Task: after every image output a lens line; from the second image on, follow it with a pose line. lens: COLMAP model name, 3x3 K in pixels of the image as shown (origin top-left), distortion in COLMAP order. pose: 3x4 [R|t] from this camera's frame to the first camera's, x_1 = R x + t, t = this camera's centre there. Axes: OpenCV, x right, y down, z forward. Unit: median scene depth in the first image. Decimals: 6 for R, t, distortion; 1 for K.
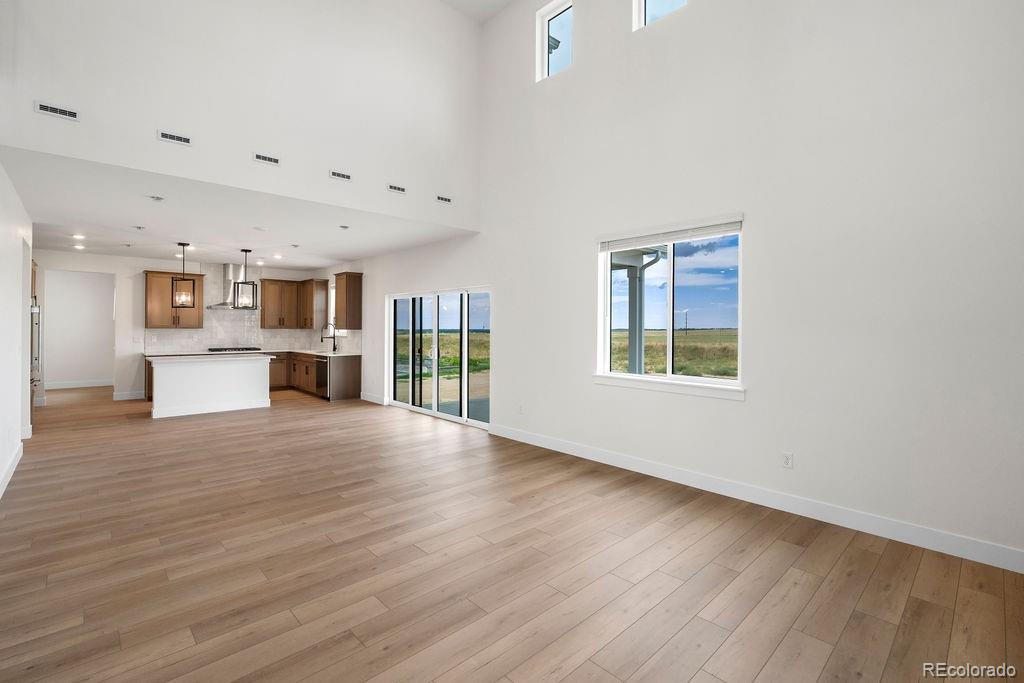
lens RADIAL K [[470.4, 0, 522.9], [0, 470.4, 323.6], [0, 0, 1]] dist [-0.002584, 0.000040]
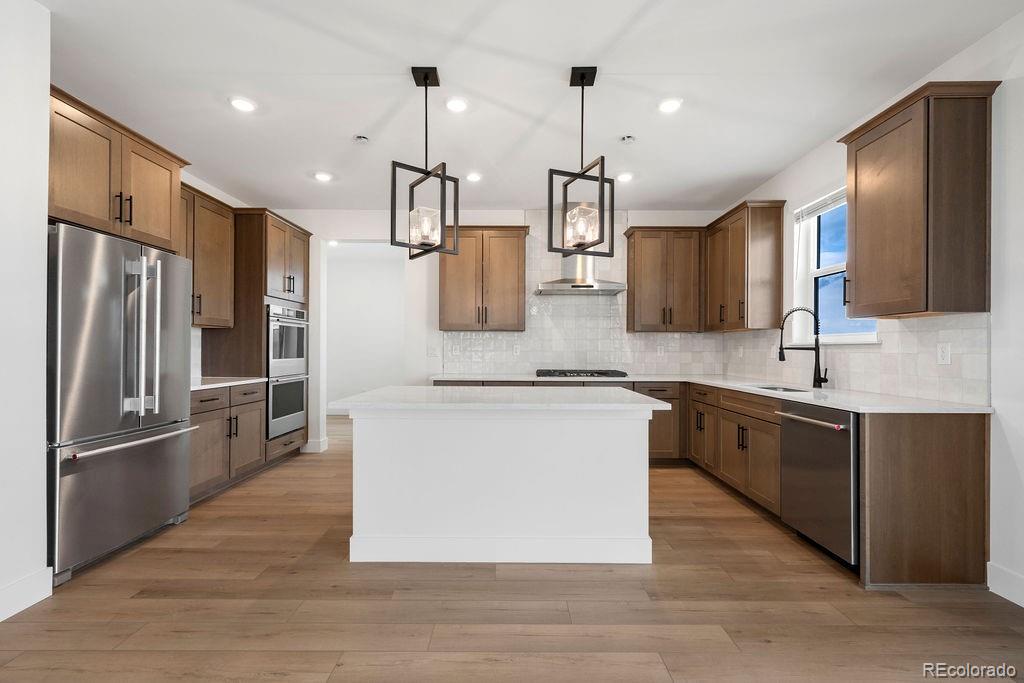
lens RADIAL K [[451.6, 0, 509.7], [0, 451.6, 351.1], [0, 0, 1]] dist [-0.008837, -0.000131]
pose [[0.718462, -0.001718, -0.695564, -0.375336], [0.003762, 0.999992, 0.001416, 0.034254], [0.695556, -0.003634, 0.718463, 0.679674]]
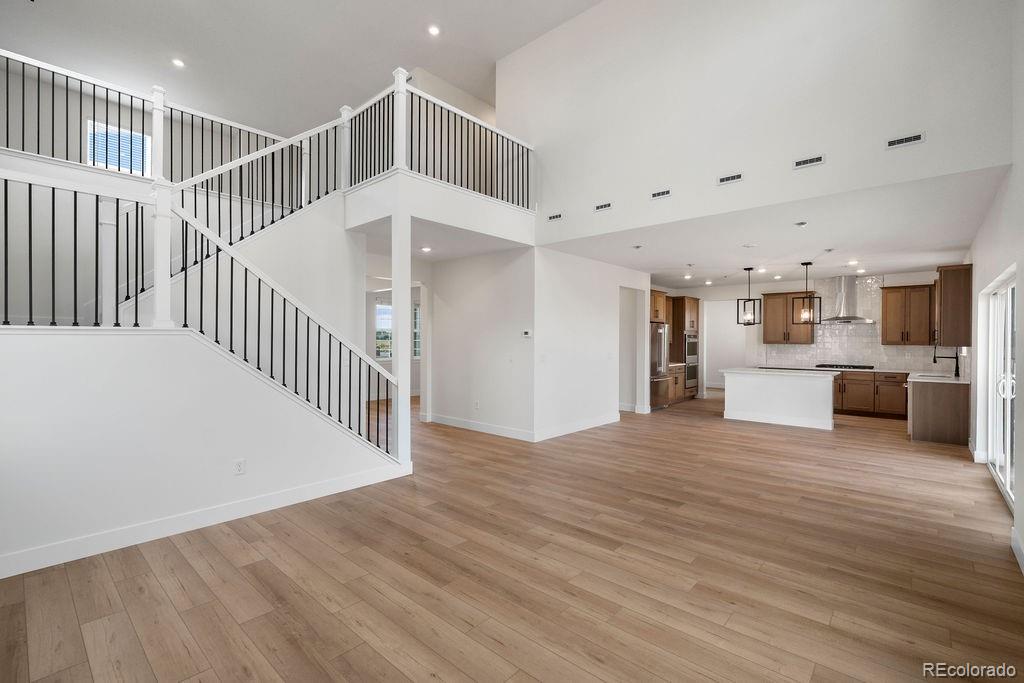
lens RADIAL K [[457.3, 0, 502.5], [0, 457.3, 341.4], [0, 0, 1]] dist [-0.012807, 0.000321]
pose [[0.053778, -0.002137, -0.998551, 0.287387], [0.004396, 0.999989, -0.001903, 0.003571], [0.998543, -0.004287, 0.053787, 0.298045]]
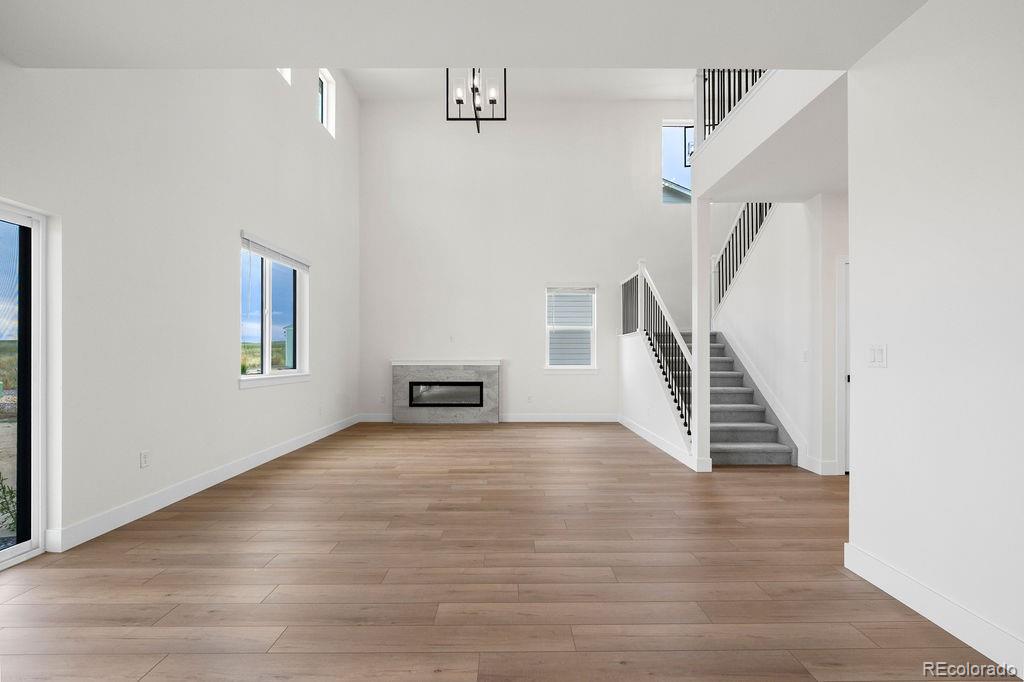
lens RADIAL K [[451.6, 0, 509.7], [0, 451.6, 350.6], [0, 0, 1]] dist [-0.008837, -0.000131]
pose [[-0.719147, -0.001560, 0.694856, -0.484057], [-0.008827, 0.999937, -0.006890, 0.032417], [-0.694802, -0.011088, -0.719116, 0.737074]]
